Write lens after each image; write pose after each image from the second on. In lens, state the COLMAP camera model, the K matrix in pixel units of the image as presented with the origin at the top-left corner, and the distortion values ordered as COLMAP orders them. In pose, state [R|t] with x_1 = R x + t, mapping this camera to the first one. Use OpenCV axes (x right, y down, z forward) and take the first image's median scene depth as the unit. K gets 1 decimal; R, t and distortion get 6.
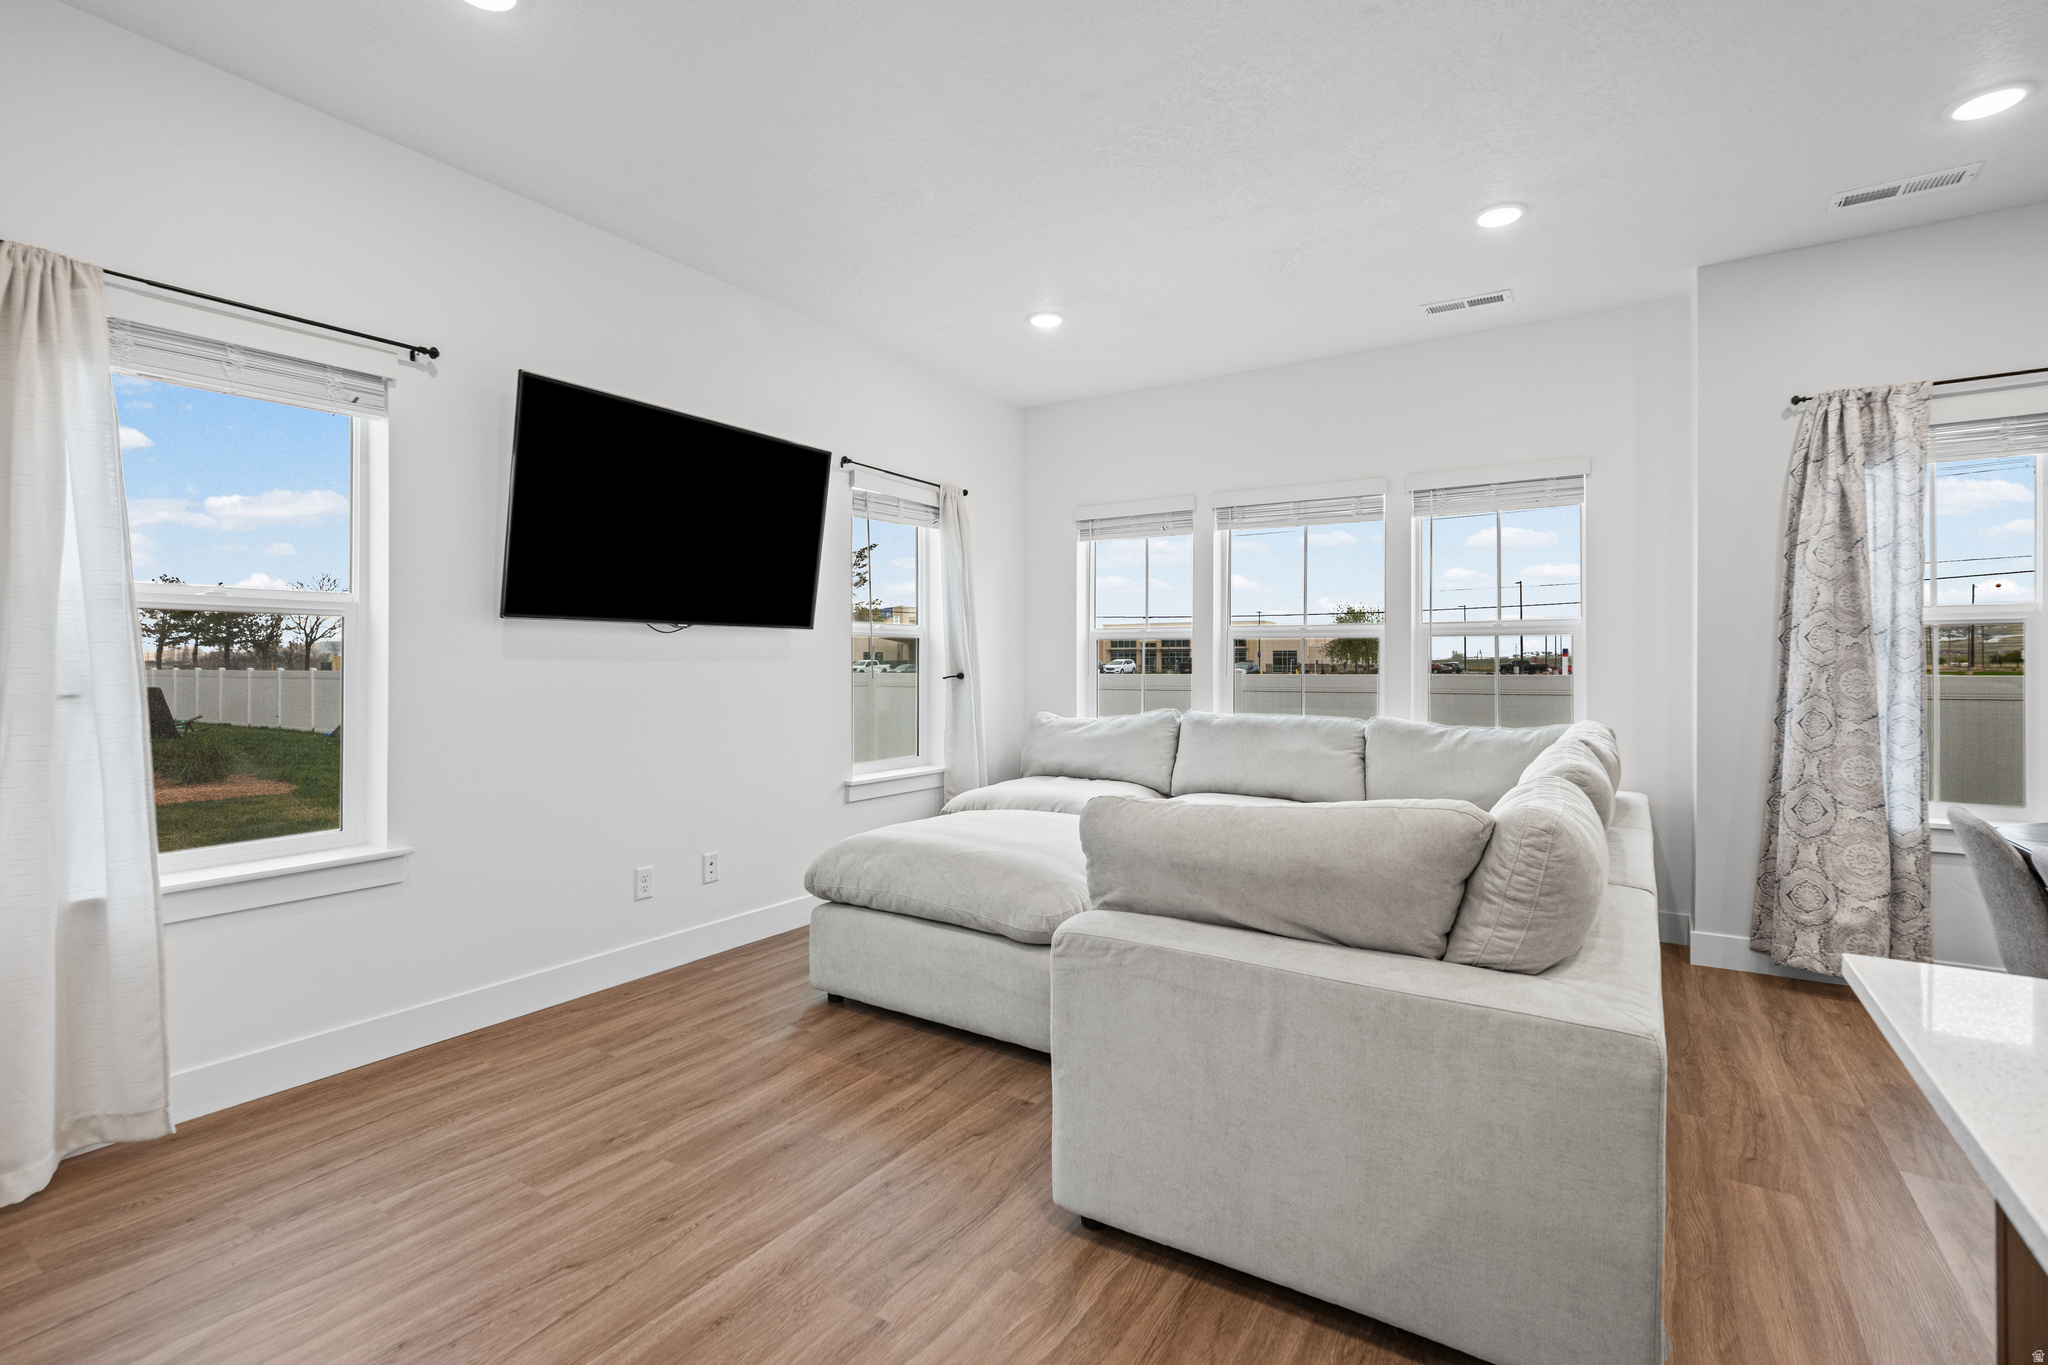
lens RADIAL K [[942.7, 0, 1020.4], [0, 942.7, 664.6], [0, 0, 1]] dist [0.000608, -0.000278]
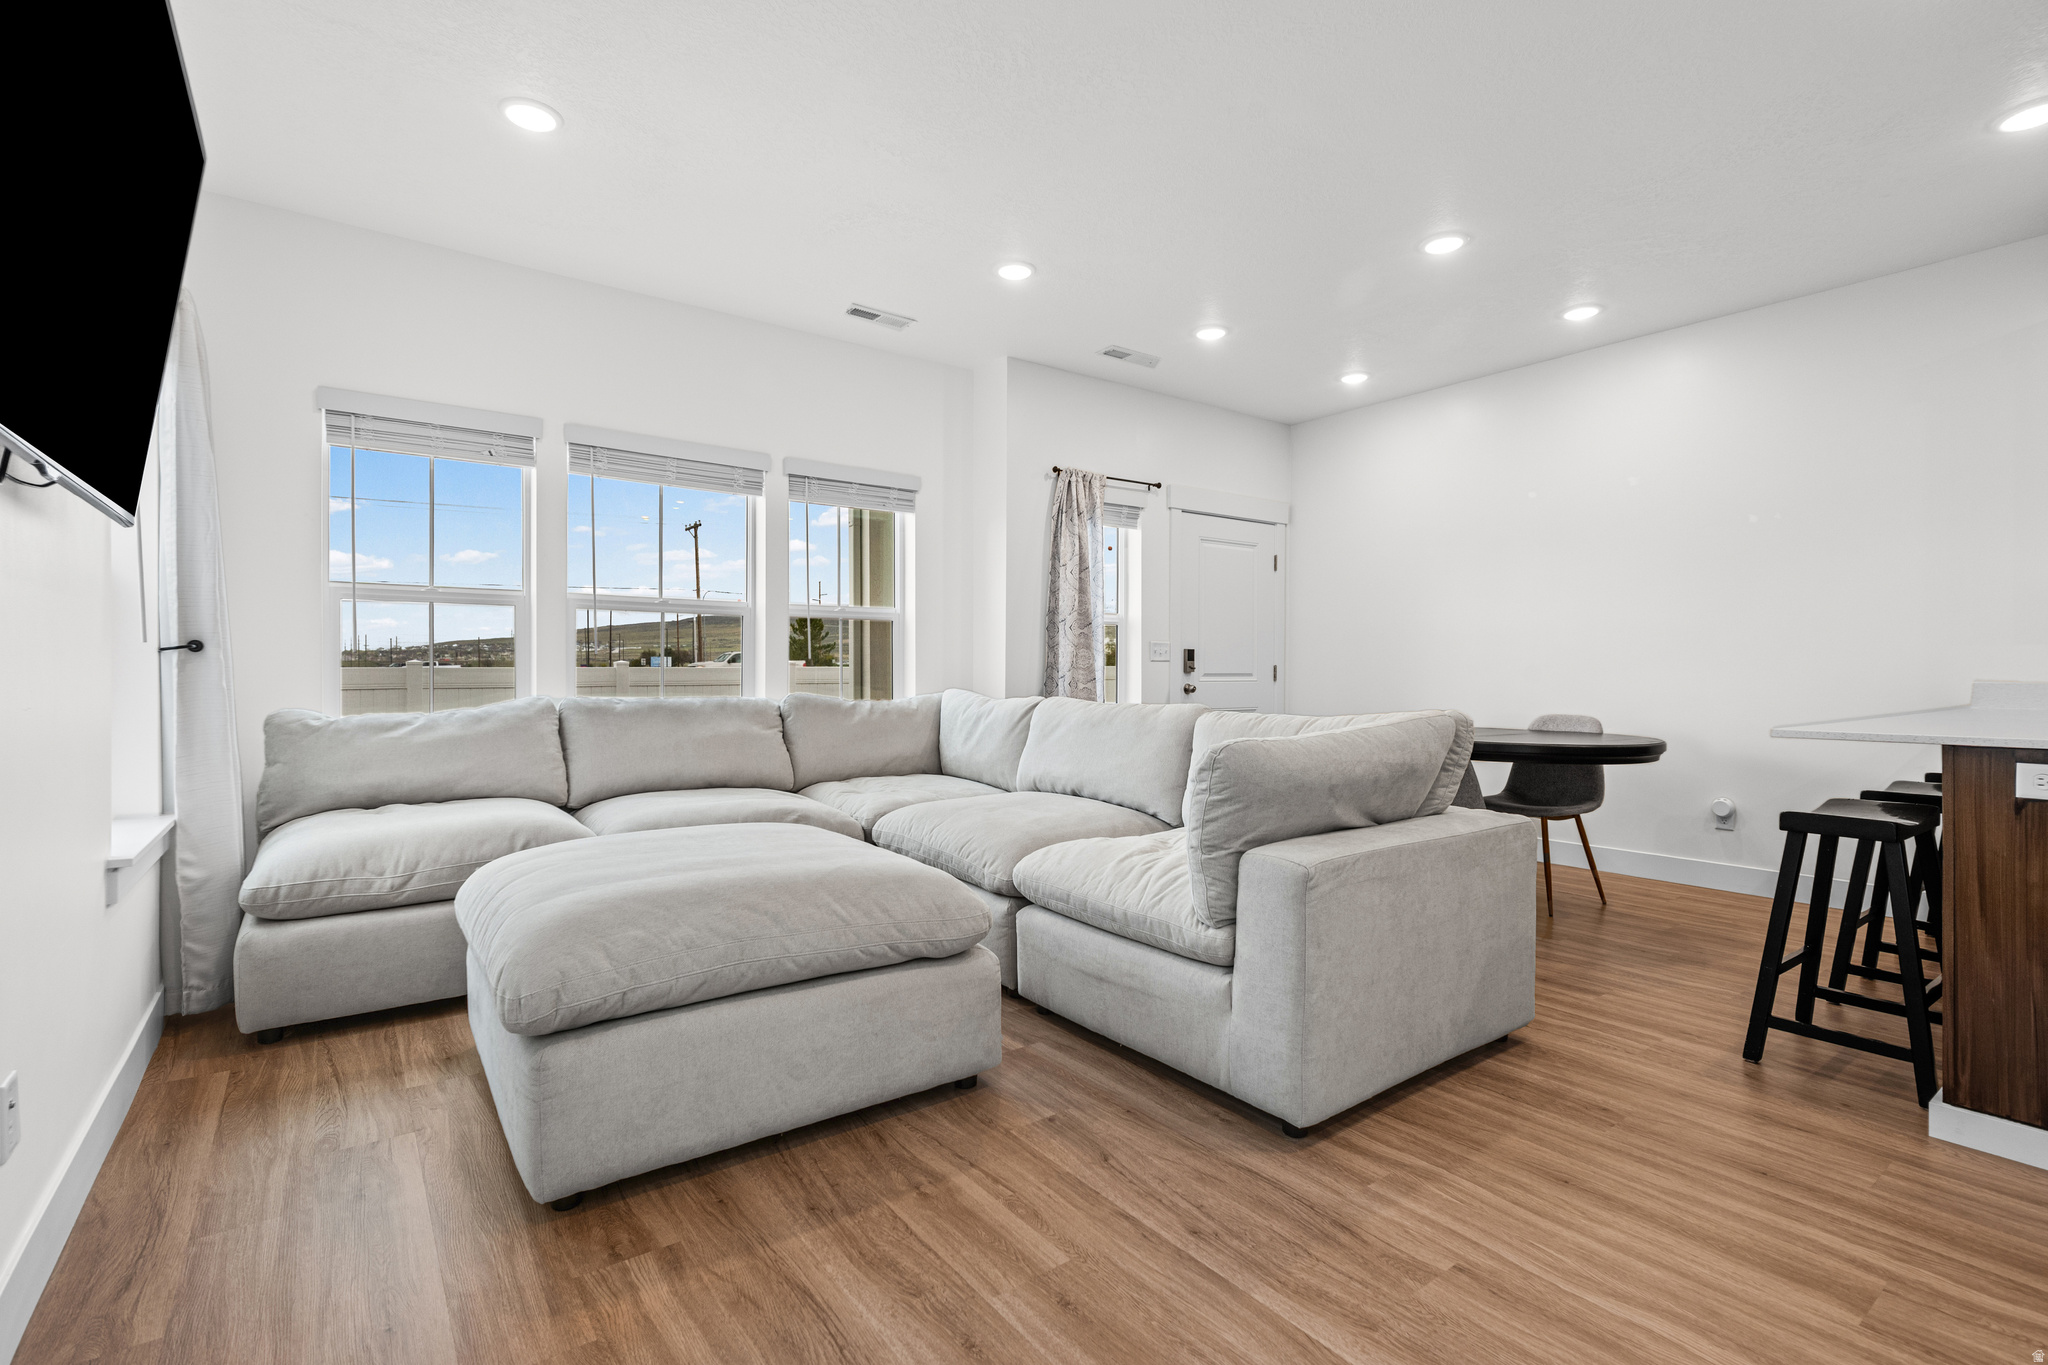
lens RADIAL K [[935.8, 0, 1024.0], [0, 935.8, 682.5], [0, 0, 1]] dist [0.001969, -0.000414]
pose [[0.349781, -0.014639, 0.936717, -0.619306], [-0.002480, 0.999860, 0.016551, 0.034834], [-0.936828, -0.008112, 0.349696, 0.552741]]
